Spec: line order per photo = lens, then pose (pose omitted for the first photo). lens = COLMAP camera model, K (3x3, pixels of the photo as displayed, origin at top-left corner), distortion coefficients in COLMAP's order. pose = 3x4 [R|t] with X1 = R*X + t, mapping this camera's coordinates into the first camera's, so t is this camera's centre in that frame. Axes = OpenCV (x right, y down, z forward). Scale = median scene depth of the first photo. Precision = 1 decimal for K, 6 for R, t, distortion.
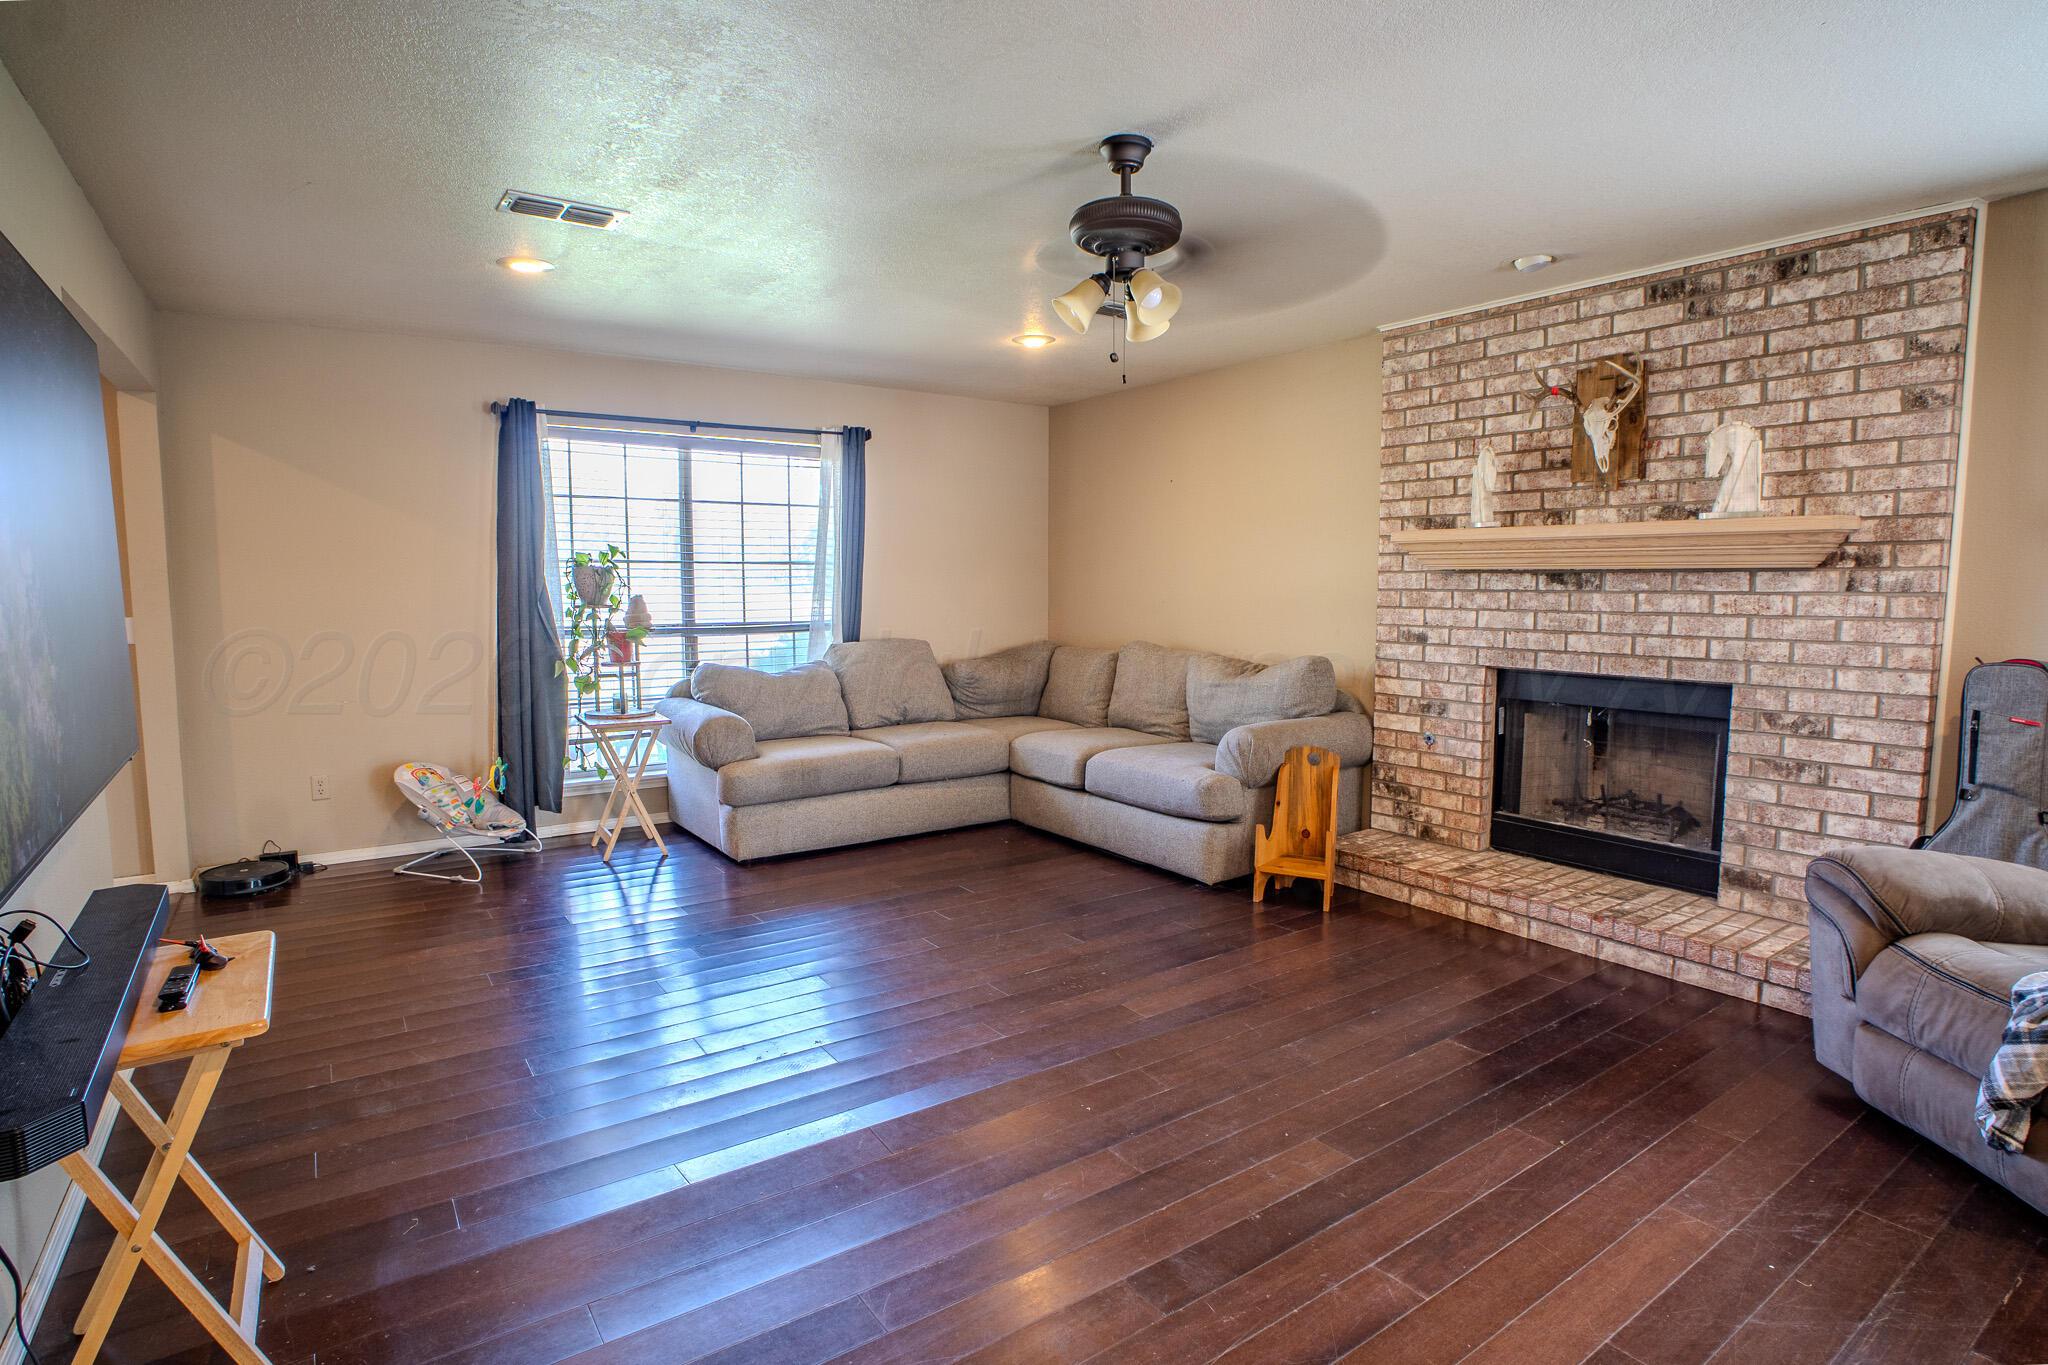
lens RADIAL K [[1039.4, 0, 1027.5], [0, 1039.4, 687.8], [0, 0, 1]] dist [-0.074968, 0.030182]
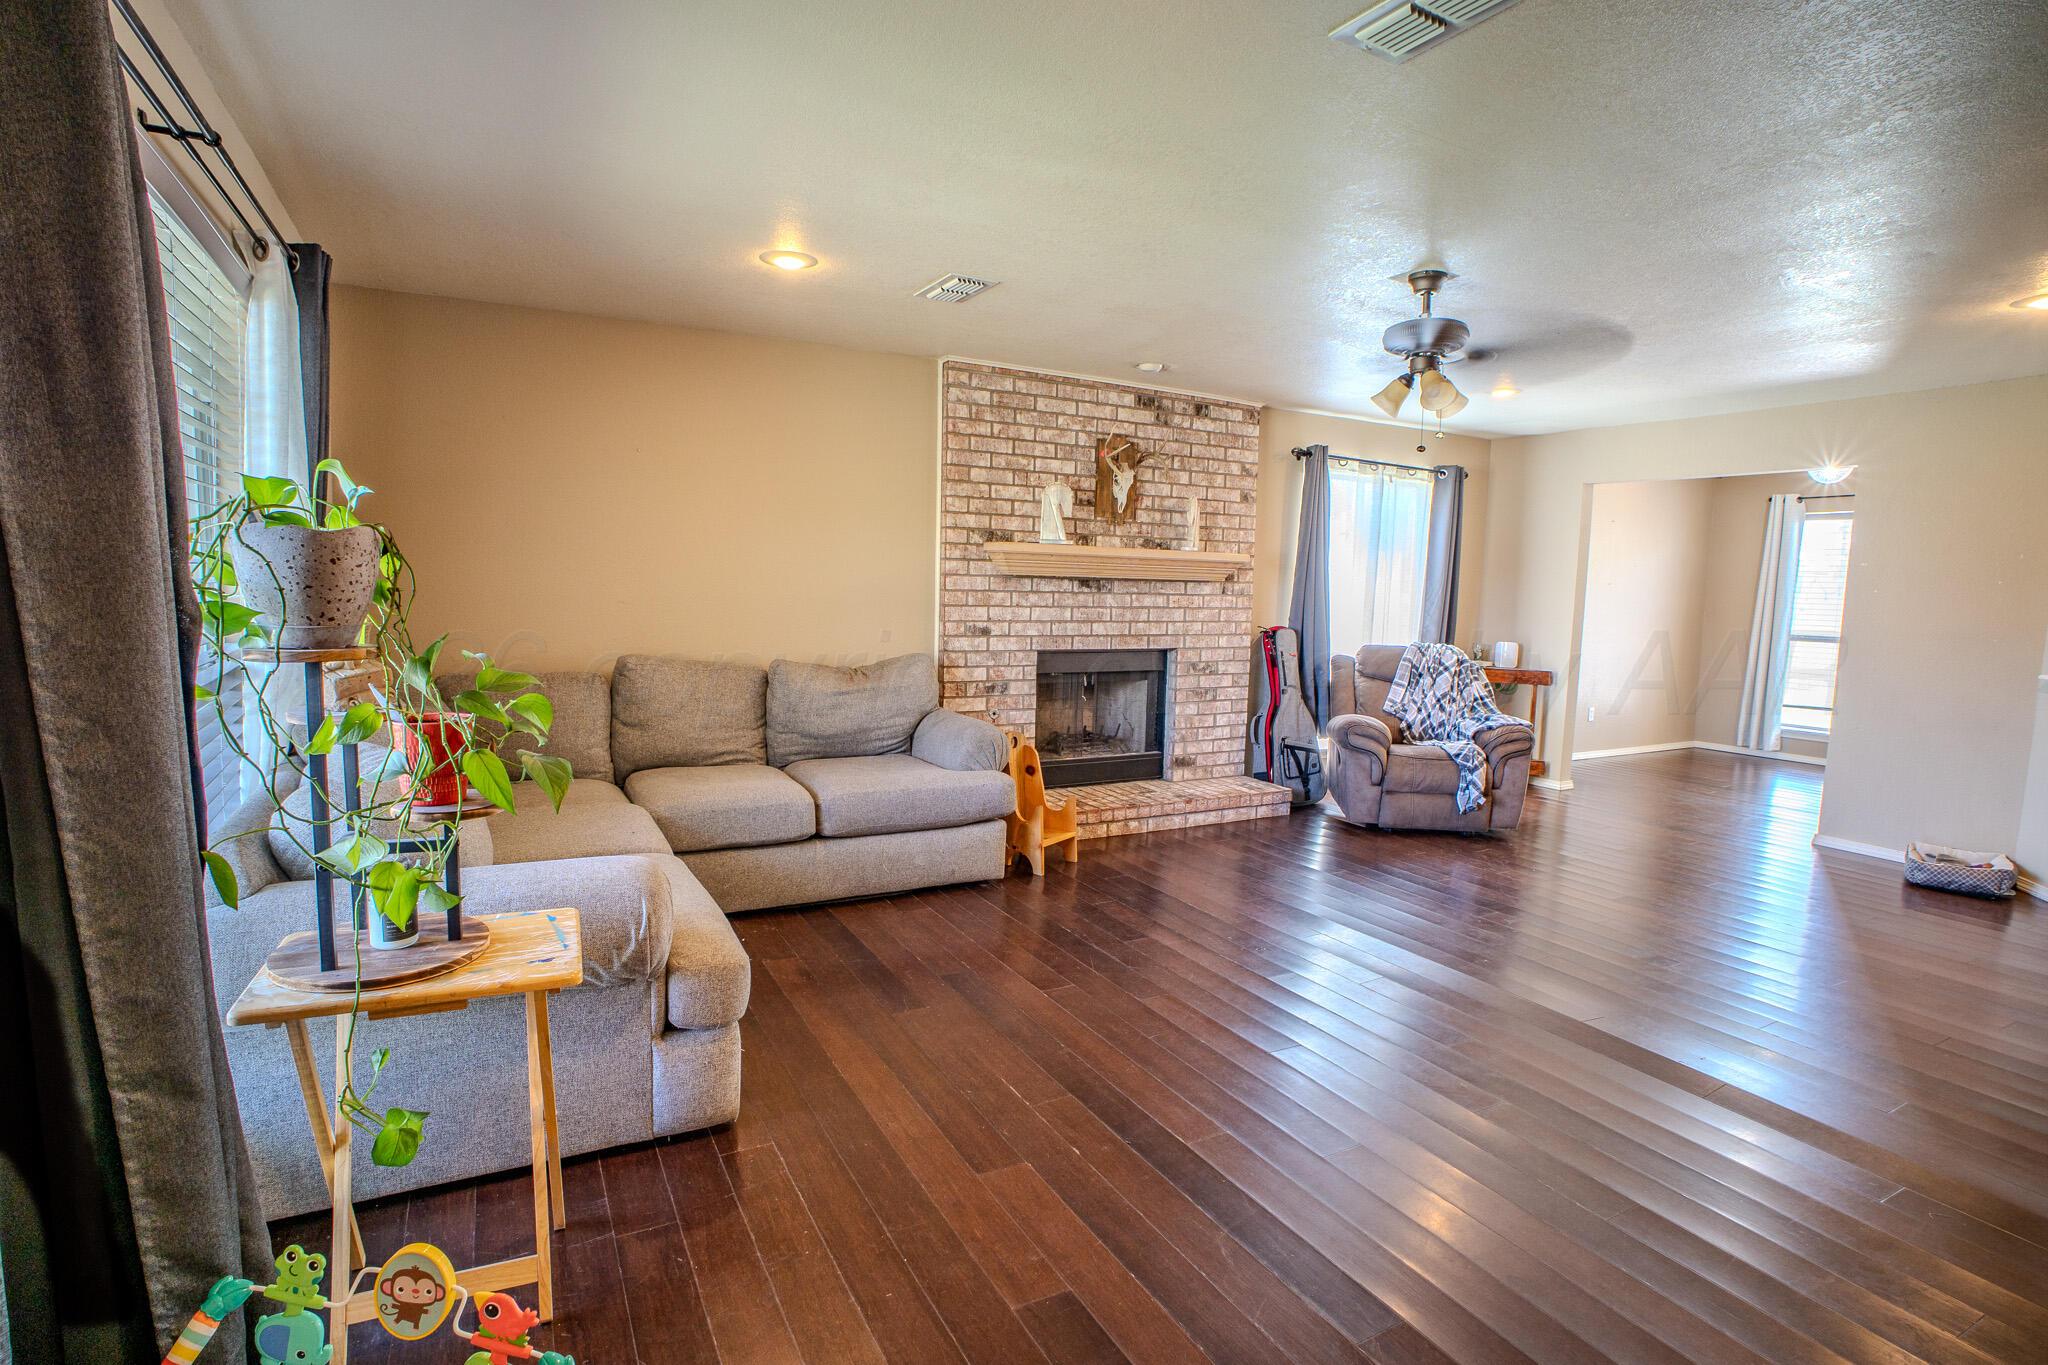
lens RADIAL K [[994.4, 0, 1017.7], [0, 994.4, 683.9], [0, 0, 1]] dist [-0.068916, 0.026526]
pose [[0.122032, -0.096434, 0.987830, -0.928404], [0.076022, 0.993253, 0.087572, -0.104996], [-0.989610, 0.064411, 0.128540, 1.002407]]
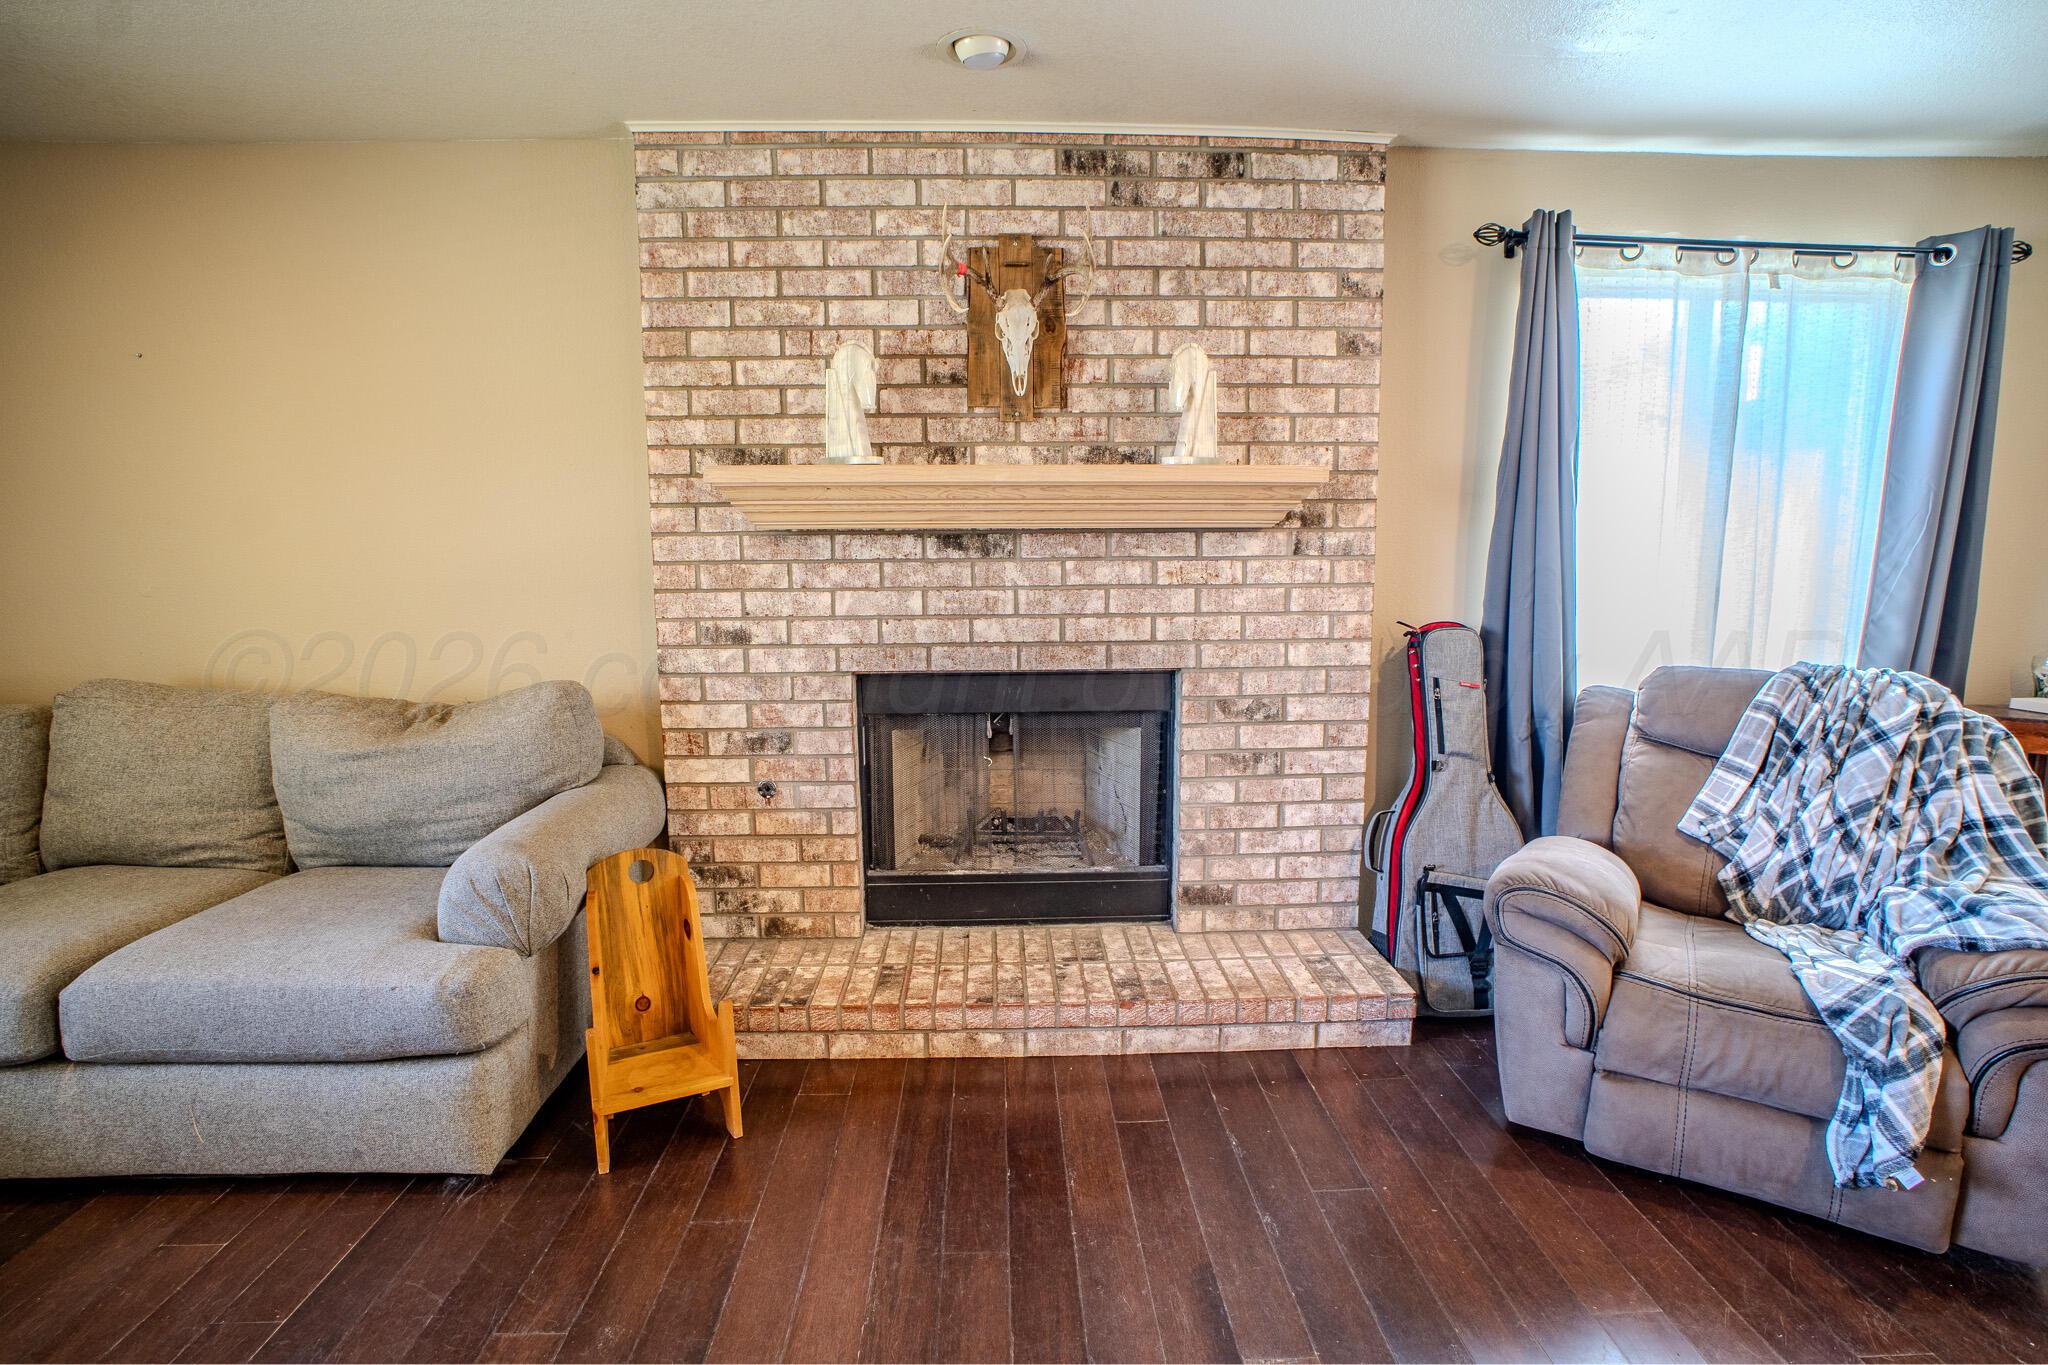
lens RADIAL K [[994.4, 0, 1017.7], [0, 994.4, 683.9], [0, 0, 1]] dist [-0.068916, 0.026526]
pose [[0.548095, -0.115476, 0.828407, -0.045336], [0.089125, 0.992848, 0.079431, -0.064748], [-0.831654, 0.030296, 0.554467, 0.629402]]
